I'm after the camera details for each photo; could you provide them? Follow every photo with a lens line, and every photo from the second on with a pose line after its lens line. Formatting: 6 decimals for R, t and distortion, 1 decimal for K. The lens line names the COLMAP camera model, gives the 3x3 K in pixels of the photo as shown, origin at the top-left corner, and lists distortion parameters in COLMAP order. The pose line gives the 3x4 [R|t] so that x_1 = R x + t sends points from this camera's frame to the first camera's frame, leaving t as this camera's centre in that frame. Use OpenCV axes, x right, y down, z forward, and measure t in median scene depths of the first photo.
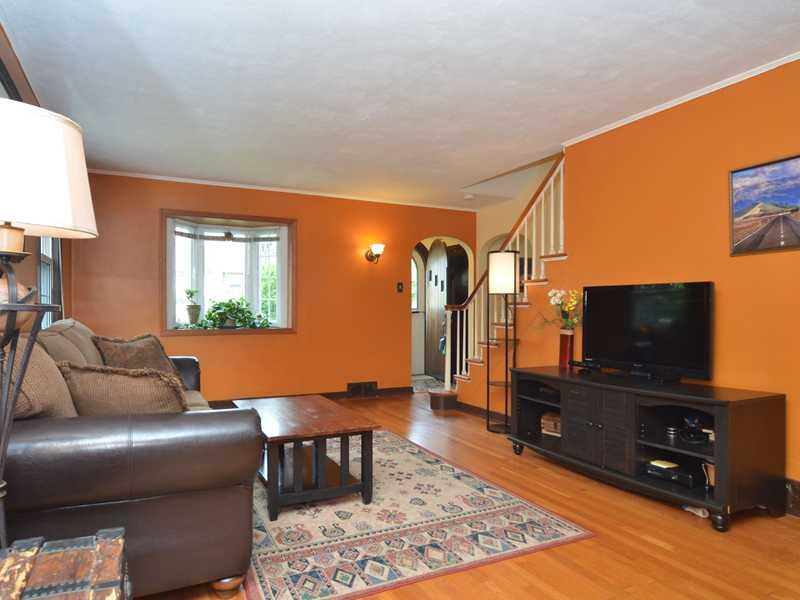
lens RADIAL K [[512.8, 0, 396.2], [0, 512.8, 309.8], [0, 0, 1]] dist [-0.013871, -0.000426]
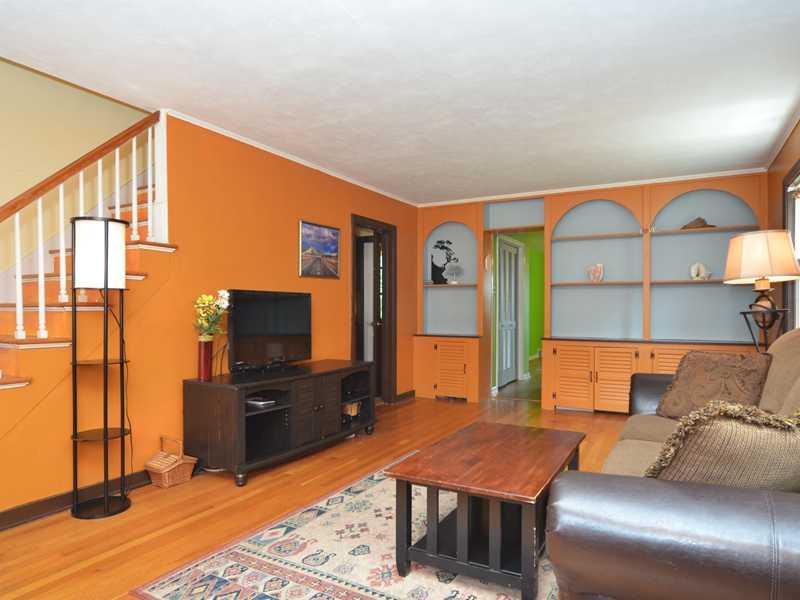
lens RADIAL K [[512.8, 0, 396.2], [0, 512.8, 309.8], [0, 0, 1]] dist [-0.013871, -0.000426]
pose [[-0.557888, -0.003696, 0.829908, -0.599576], [-0.000525, 0.999991, 0.004101, -0.010054], [-0.829916, 0.001852, -0.557885, 1.258281]]
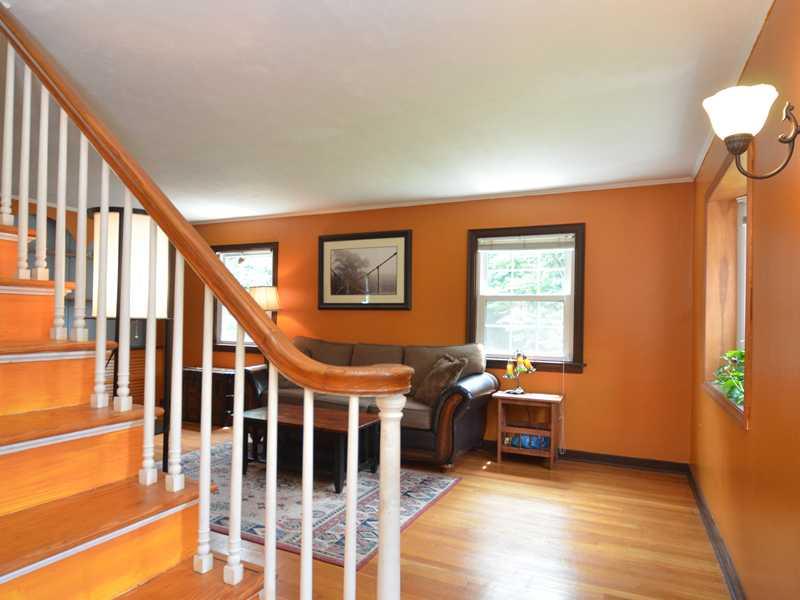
lens RADIAL K [[490.2, 0, 398.2], [0, 490.2, 315.5], [0, 0, 1]] dist [-0.022114, -0.000322]
pose [[-0.790659, -0.020966, -0.611897, 0.312433], [-0.023862, 0.999709, -0.003421, -0.044609], [0.611791, 0.011896, -0.790930, 1.709821]]
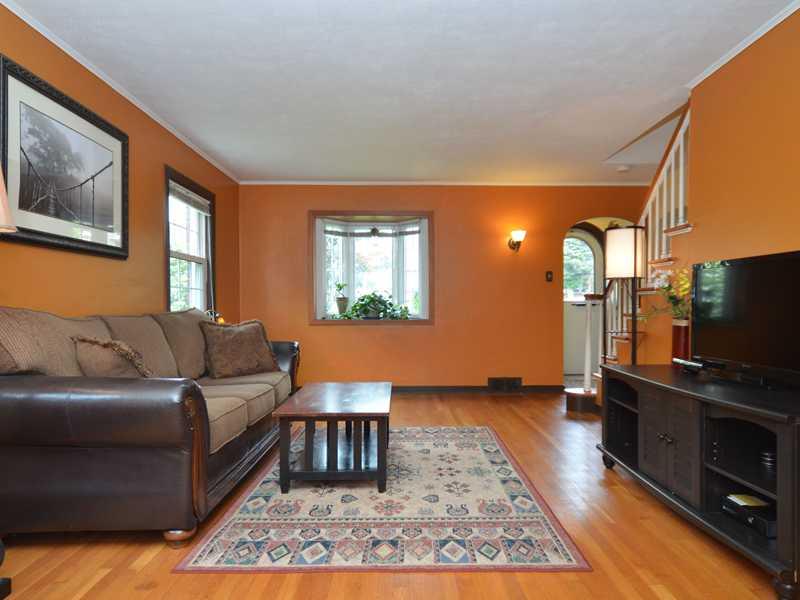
lens RADIAL K [[519.7, 0, 415.1], [0, 519.7, 310.8], [0, 0, 1]] dist [0.001191, 0.003045]
pose [[0.905544, -0.000172, -0.424252, 0.312498], [0.002875, 0.999979, 0.005731, 0.019507], [0.424242, -0.006409, 0.905526, 0.095763]]
